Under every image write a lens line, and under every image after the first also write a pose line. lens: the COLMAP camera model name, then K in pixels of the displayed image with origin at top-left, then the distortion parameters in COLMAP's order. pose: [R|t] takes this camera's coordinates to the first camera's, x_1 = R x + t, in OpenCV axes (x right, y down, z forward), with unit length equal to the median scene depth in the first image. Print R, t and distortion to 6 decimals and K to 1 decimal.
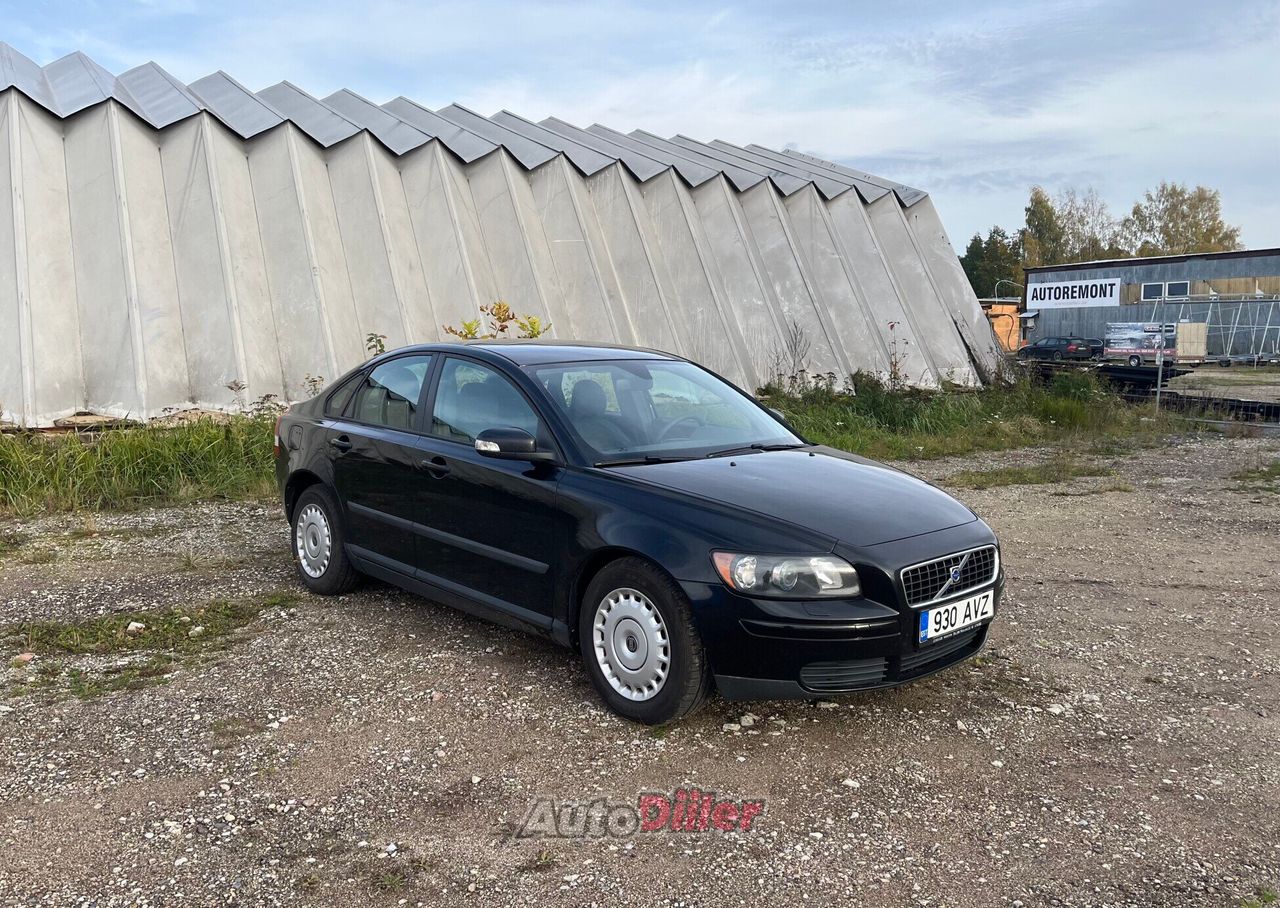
lens RADIAL K [[984.3, 0, 640.0], [0, 984.3, 454.0], [0, 0, 1]] dist [0.048332, -0.099232]
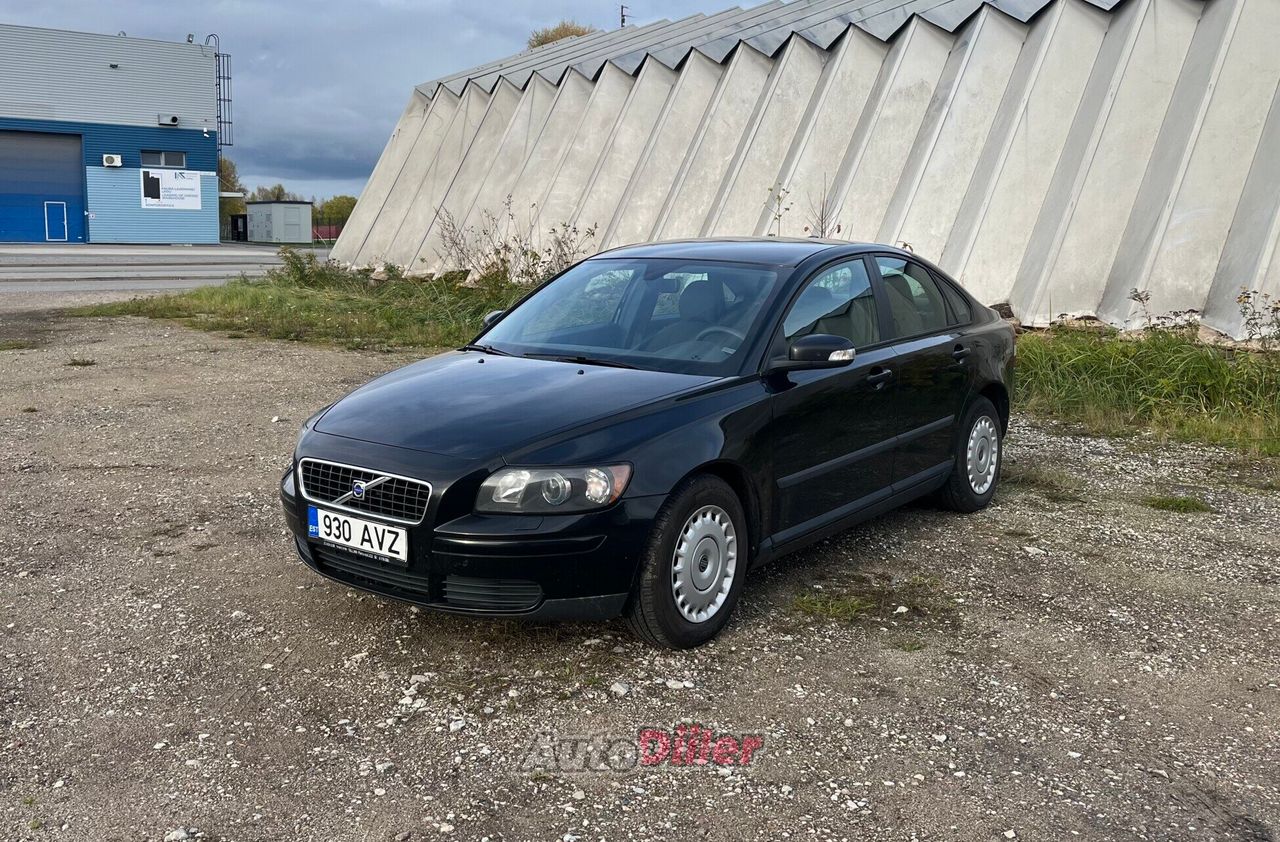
lens RADIAL K [[1159.6, 0, 640.0], [0, 1159.6, 421.0], [0, 0, 1]] dist [0.075058, -0.155596]
pose [[0.173198, 0.155700, -0.972502, 0.498833], [-0.123132, 0.983101, 0.135468, -0.043000], [0.977160, 0.096283, 0.189443, 0.367357]]
